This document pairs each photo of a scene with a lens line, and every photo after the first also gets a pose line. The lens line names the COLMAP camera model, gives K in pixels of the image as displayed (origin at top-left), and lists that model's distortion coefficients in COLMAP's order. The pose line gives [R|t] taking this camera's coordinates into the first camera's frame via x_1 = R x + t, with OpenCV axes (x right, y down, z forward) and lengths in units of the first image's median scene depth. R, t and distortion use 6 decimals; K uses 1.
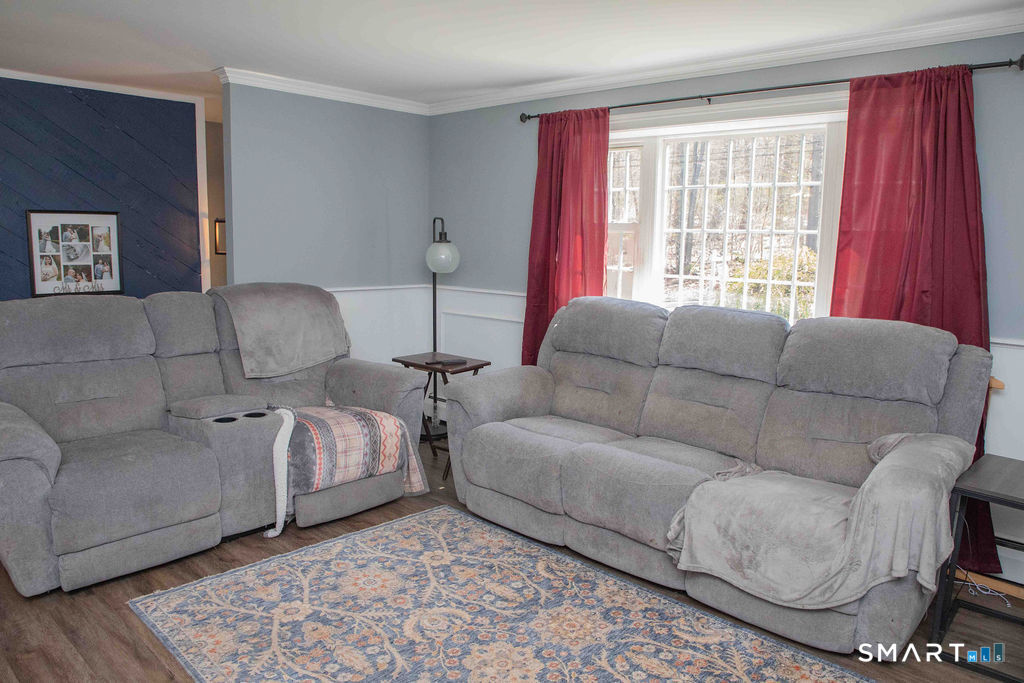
lens RADIAL K [[708.2, 0, 515.0], [0, 708.2, 328.4], [0, 0, 1]] dist [-0.070265, 0.030867]
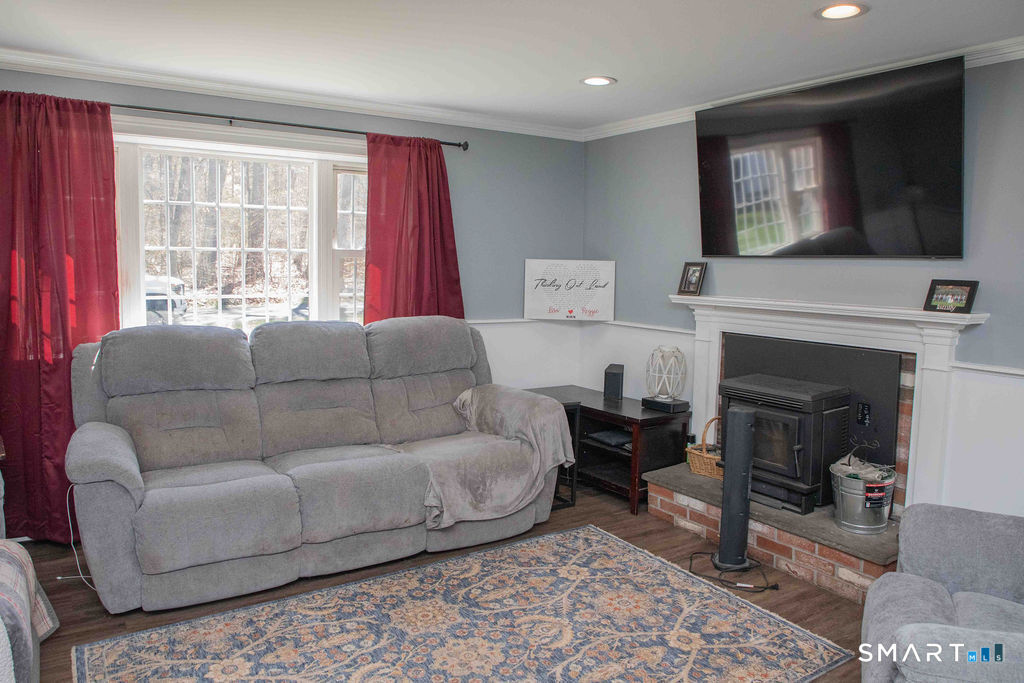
lens RADIAL K [[708.2, 0, 515.0], [0, 708.2, 328.4], [0, 0, 1]] dist [-0.070265, 0.030867]
pose [[0.219751, -0.114110, 0.968859, -0.784924], [0.115144, 0.989228, 0.090392, -0.092307], [-0.968737, 0.091695, 0.230523, 0.491728]]
